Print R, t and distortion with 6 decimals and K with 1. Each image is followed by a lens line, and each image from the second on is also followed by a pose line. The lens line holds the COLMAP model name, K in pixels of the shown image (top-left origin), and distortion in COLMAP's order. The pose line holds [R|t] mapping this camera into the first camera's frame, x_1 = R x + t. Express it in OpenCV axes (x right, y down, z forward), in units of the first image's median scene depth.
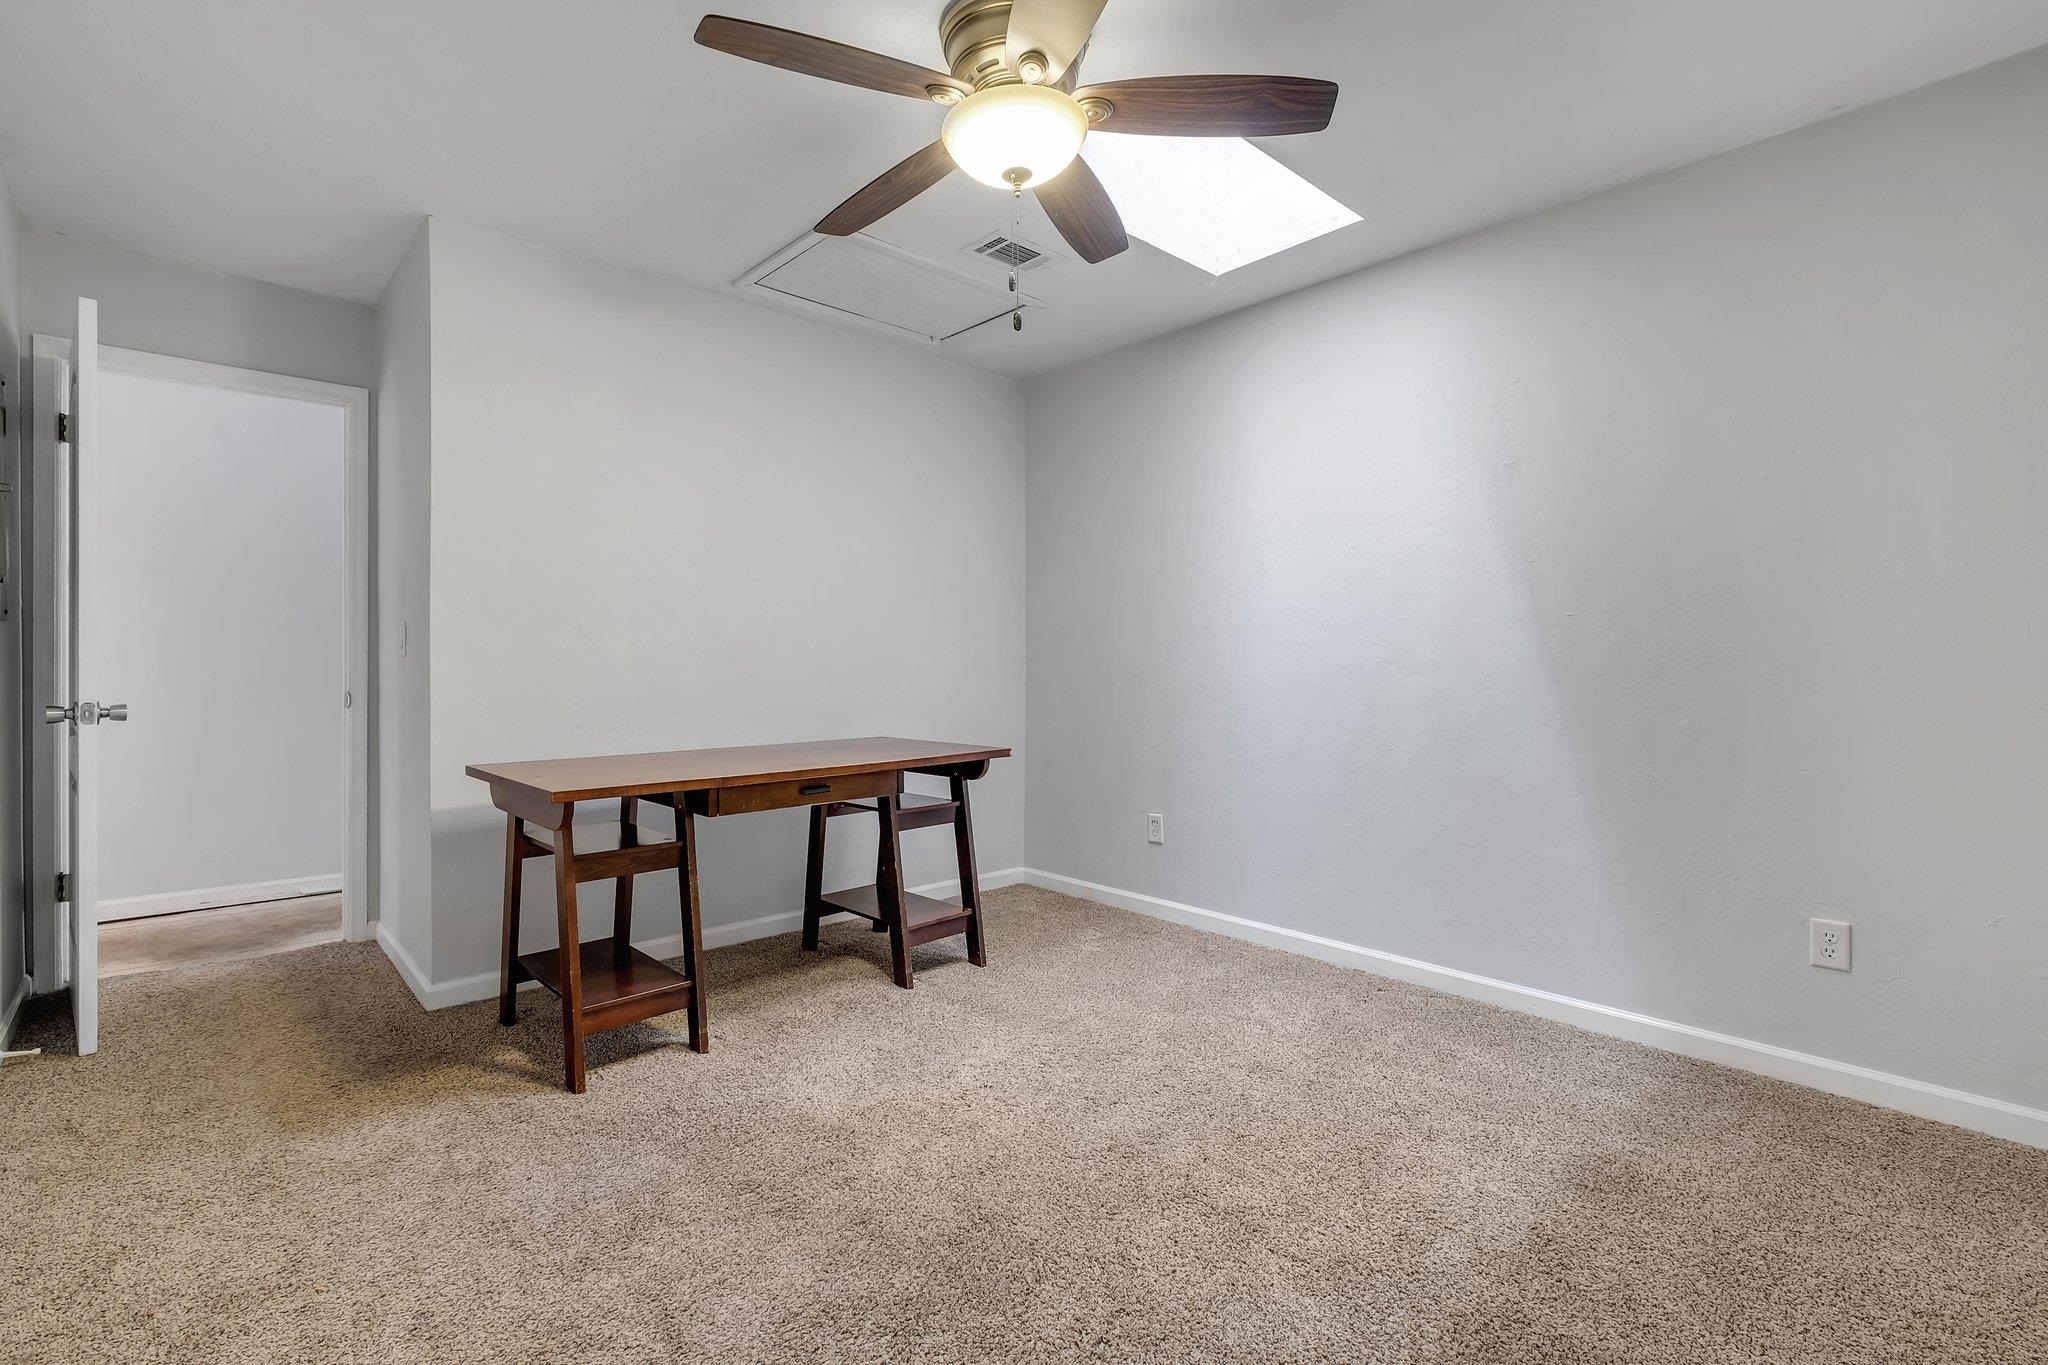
lens RADIAL K [[892.8, 0, 1008.9], [0, 892.8, 669.4], [0, 0, 1]] dist [-0.004343, -0.000481]
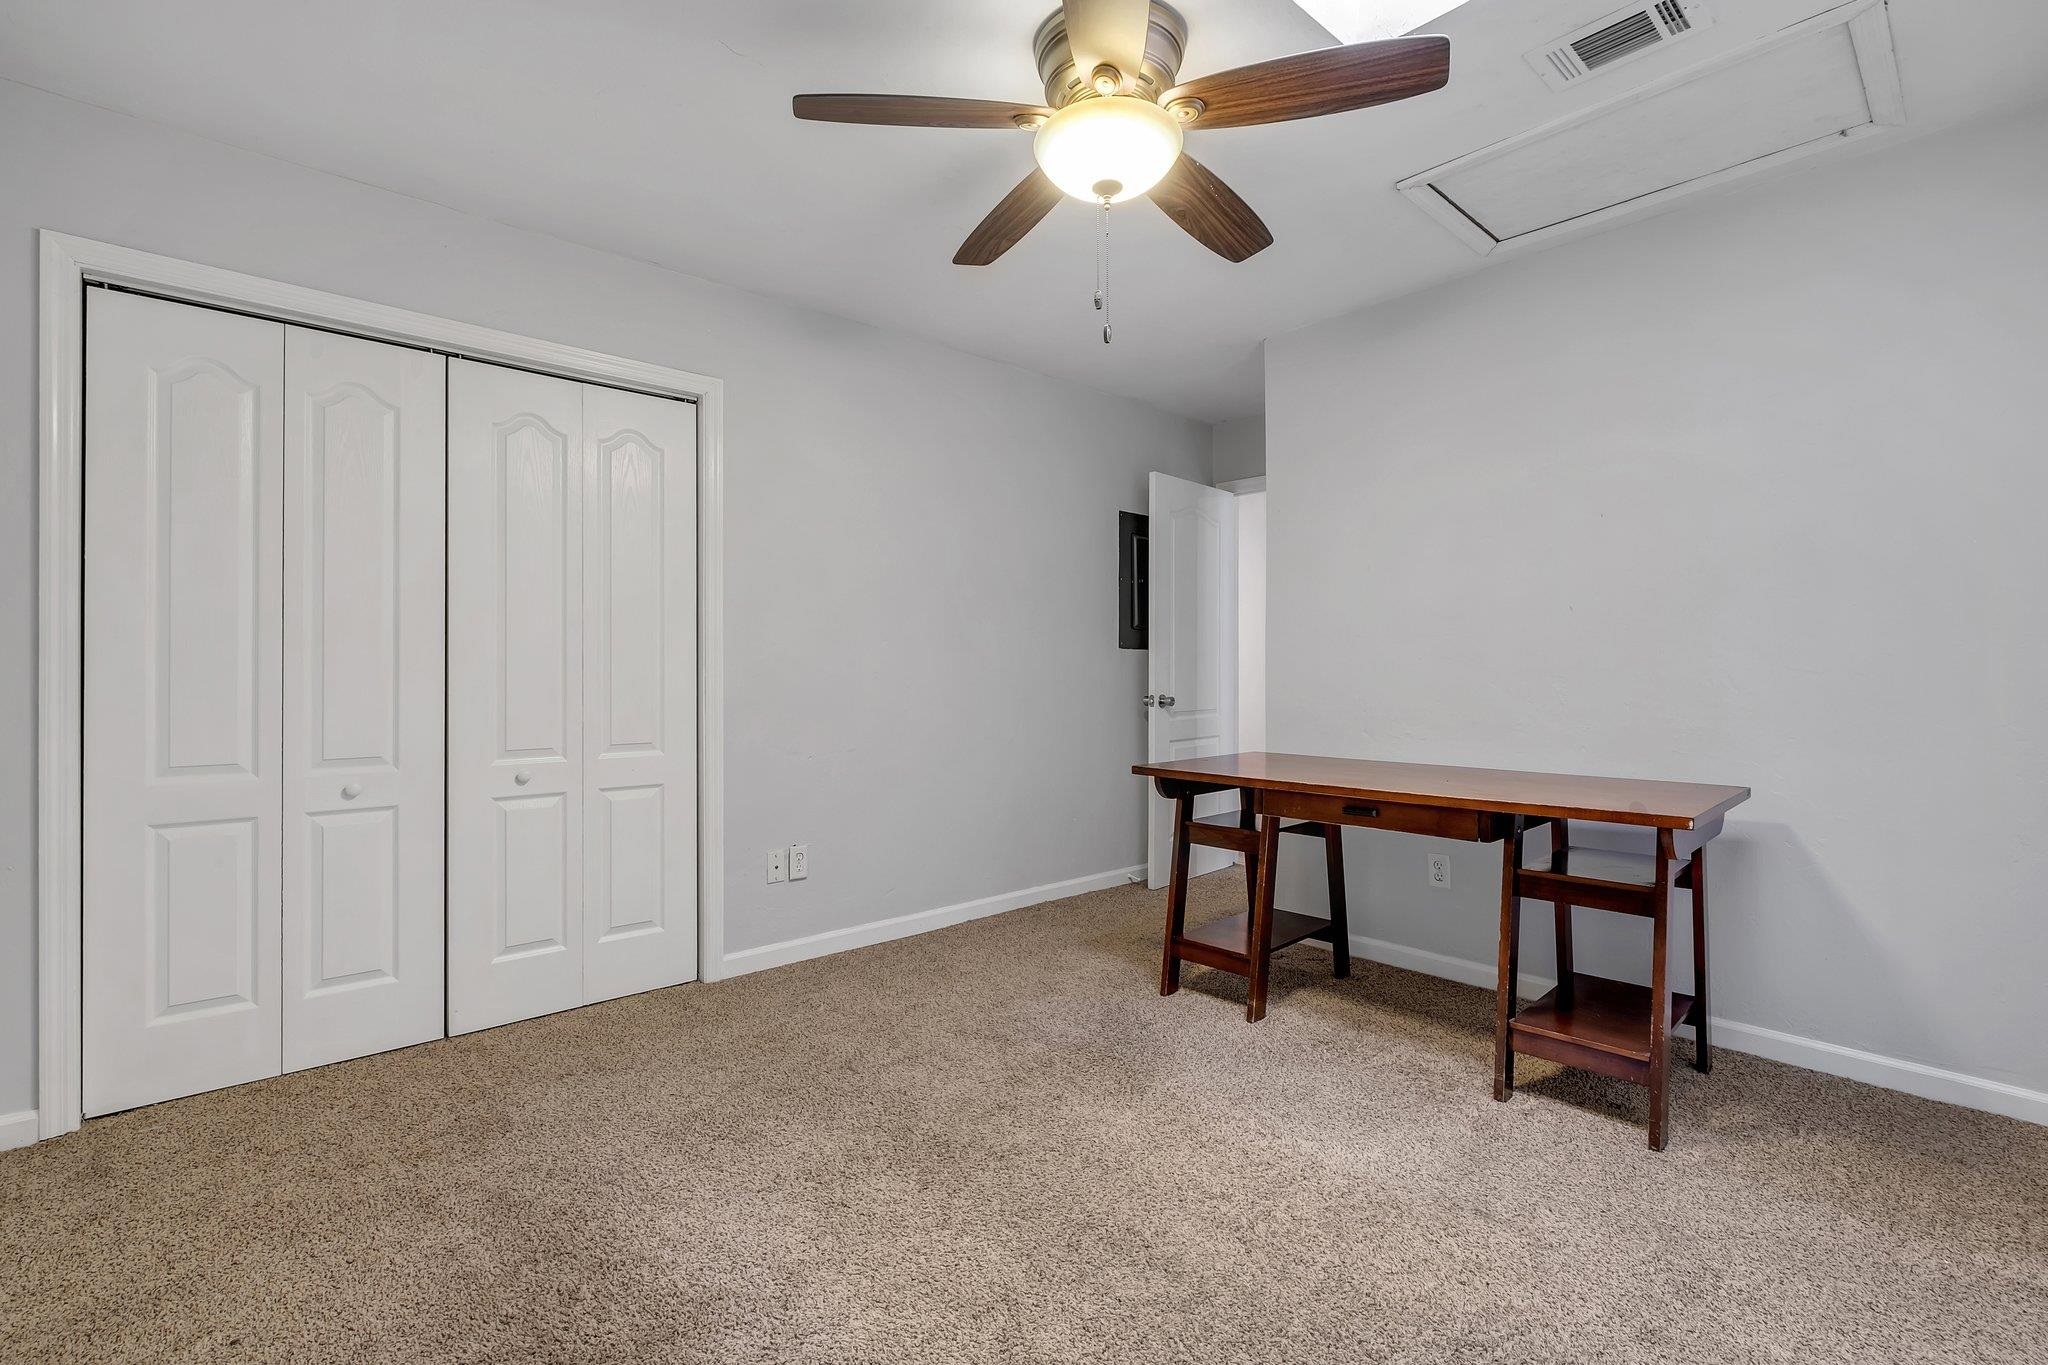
lens RADIAL K [[892.8, 0, 1008.9], [0, 892.8, 669.4], [0, 0, 1]] dist [-0.004343, -0.000481]
pose [[0.022936, 0.003459, -0.999731, 0.858277], [-0.007240, 0.999968, 0.003294, -0.015828], [0.999711, 0.007162, 0.022960, 0.742856]]
